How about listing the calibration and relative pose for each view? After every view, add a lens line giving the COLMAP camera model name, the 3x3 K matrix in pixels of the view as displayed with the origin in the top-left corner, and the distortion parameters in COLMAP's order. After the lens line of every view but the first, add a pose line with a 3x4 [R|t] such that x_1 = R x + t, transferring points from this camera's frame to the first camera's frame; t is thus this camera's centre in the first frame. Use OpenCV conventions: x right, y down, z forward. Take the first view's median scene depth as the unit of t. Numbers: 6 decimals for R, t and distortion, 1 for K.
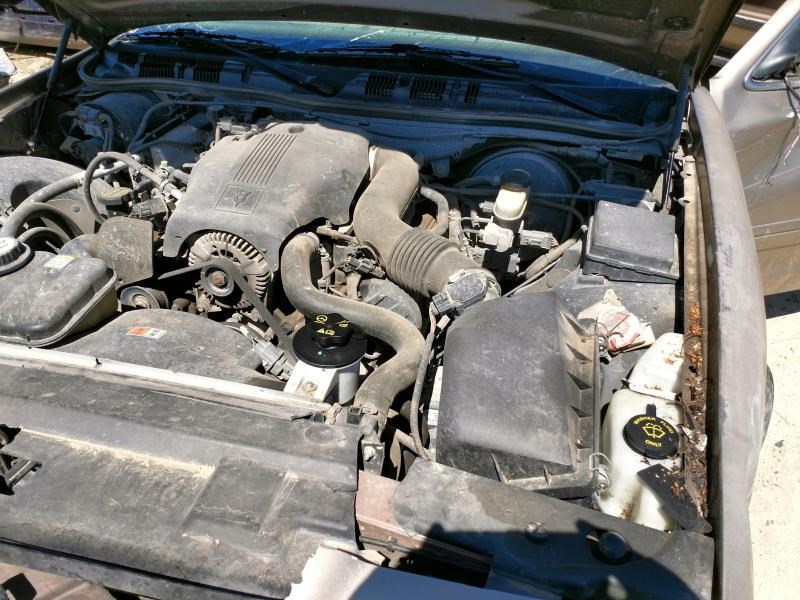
lens RADIAL K [[644.5, 0, 395.0], [0, 644.5, 317.0], [0, 0, 1]] dist [0.099171, -0.172833]
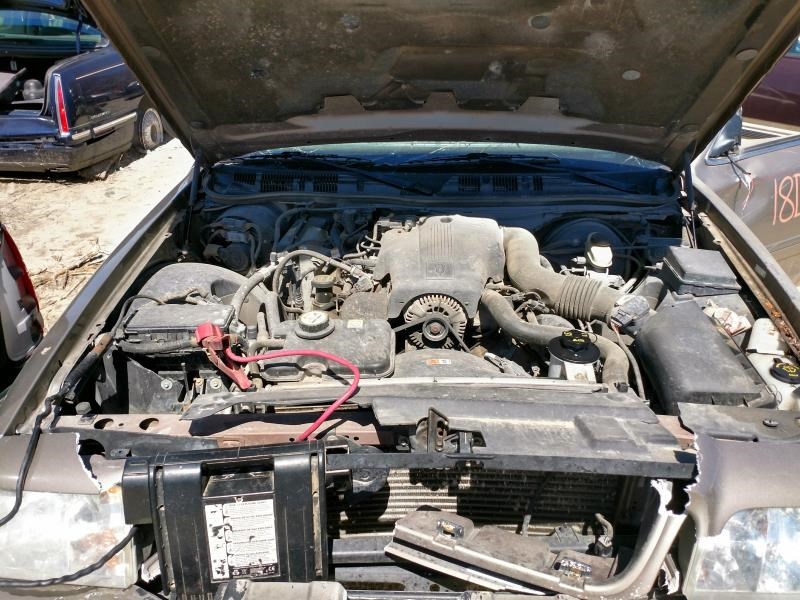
lens RADIAL K [[632.0, 0, 400.9], [0, 632.0, 328.4], [0, 0, 1]] dist [0.222716, -0.446050]
pose [[0.972985, -0.120573, 0.196884, -0.489443], [0.140959, 0.985638, -0.092997, 0.046462], [-0.182843, 0.118238, 0.976006, -0.251608]]
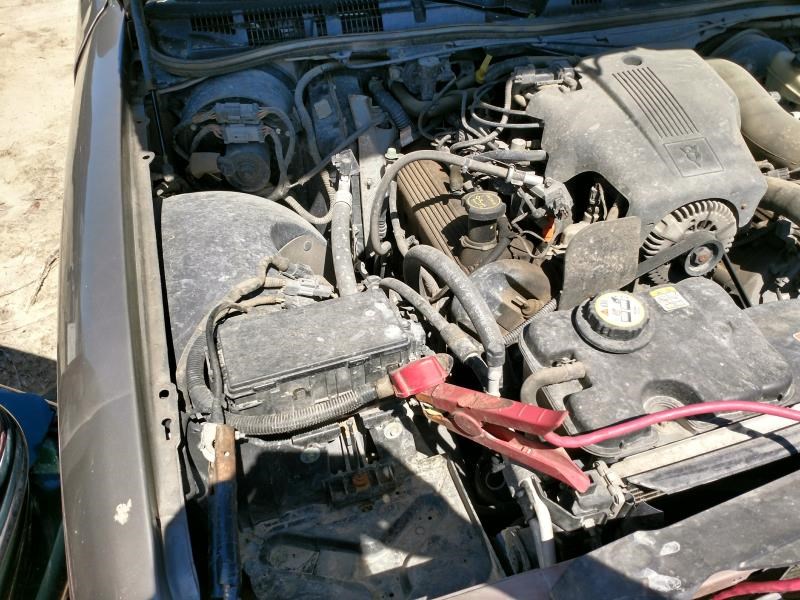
lens RADIAL K [[616.4, 0, 386.6], [0, 616.4, 339.4], [0, 0, 1]] dist [0.006271, -0.007587]
pose [[0.856171, -0.382667, 0.347186, -0.759092], [0.310550, 0.918136, 0.246140, -0.228830], [-0.412953, -0.102920, 0.904918, 0.339574]]
